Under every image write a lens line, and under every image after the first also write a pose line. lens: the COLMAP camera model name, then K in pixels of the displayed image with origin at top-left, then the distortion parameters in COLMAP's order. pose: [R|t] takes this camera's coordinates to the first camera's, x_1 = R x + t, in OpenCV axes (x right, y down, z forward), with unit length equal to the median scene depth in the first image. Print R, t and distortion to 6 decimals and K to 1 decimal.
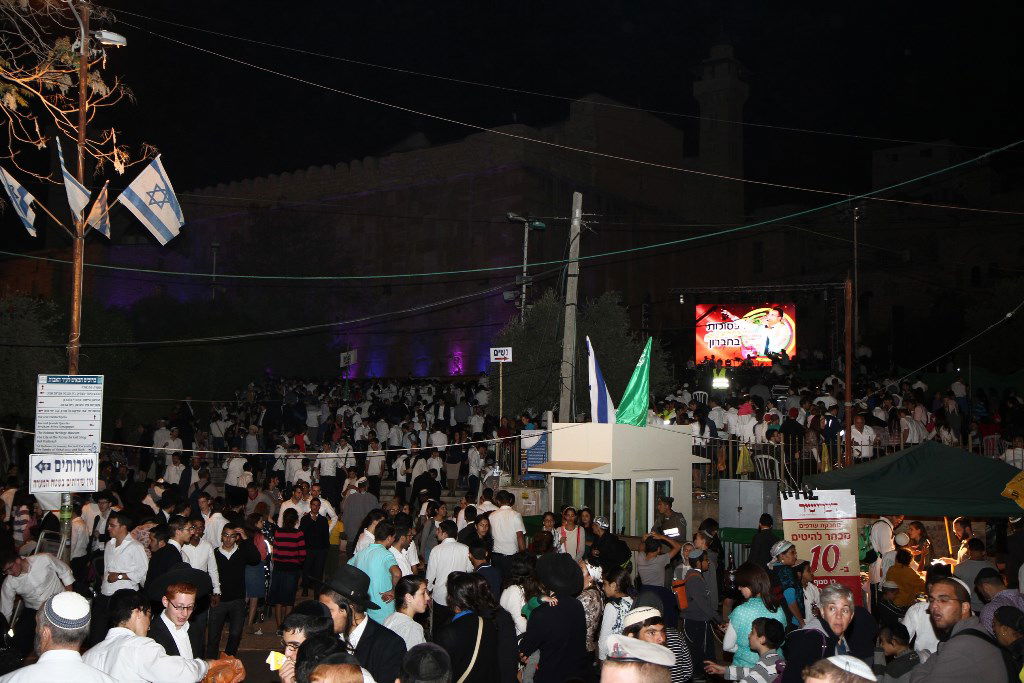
lens RADIAL K [[1280.7, 0, 512.0], [0, 1280.7, 341.5], [0, 0, 1]] dist [-0.002456, 0.499901]
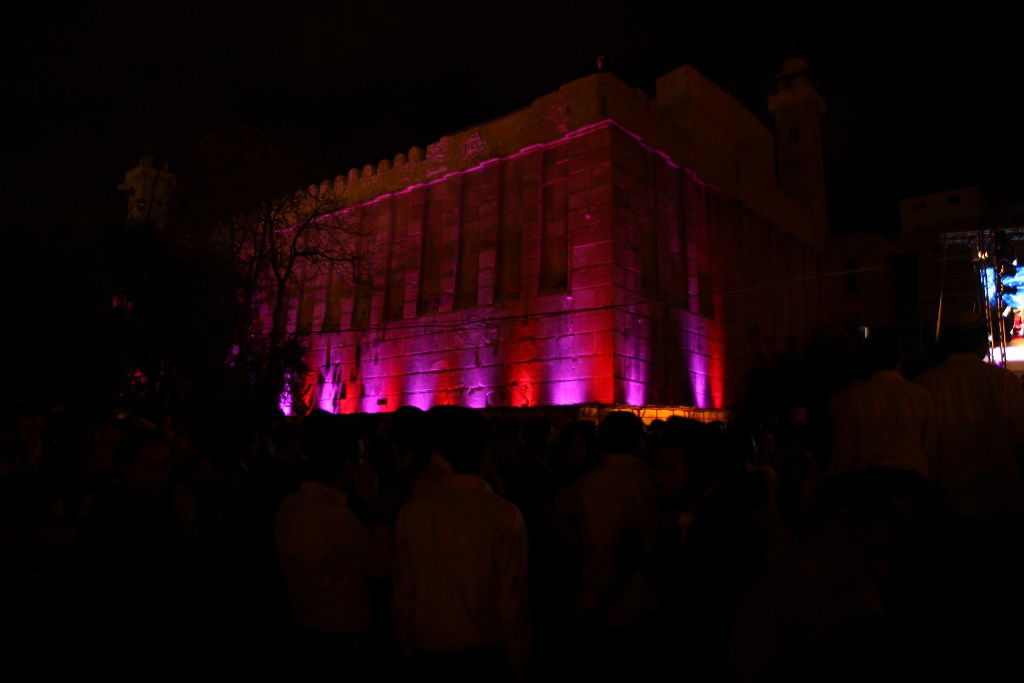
lens RADIAL K [[848.4, 0, 512.0], [0, 848.4, 341.5], [0, 0, 1]] dist [-0.071230, 0.008068]
pose [[0.999045, -0.009312, -0.042692, -0.029693], [0.006823, 0.998289, -0.058075, 0.015820], [0.043160, 0.057728, 0.997399, 0.527932]]
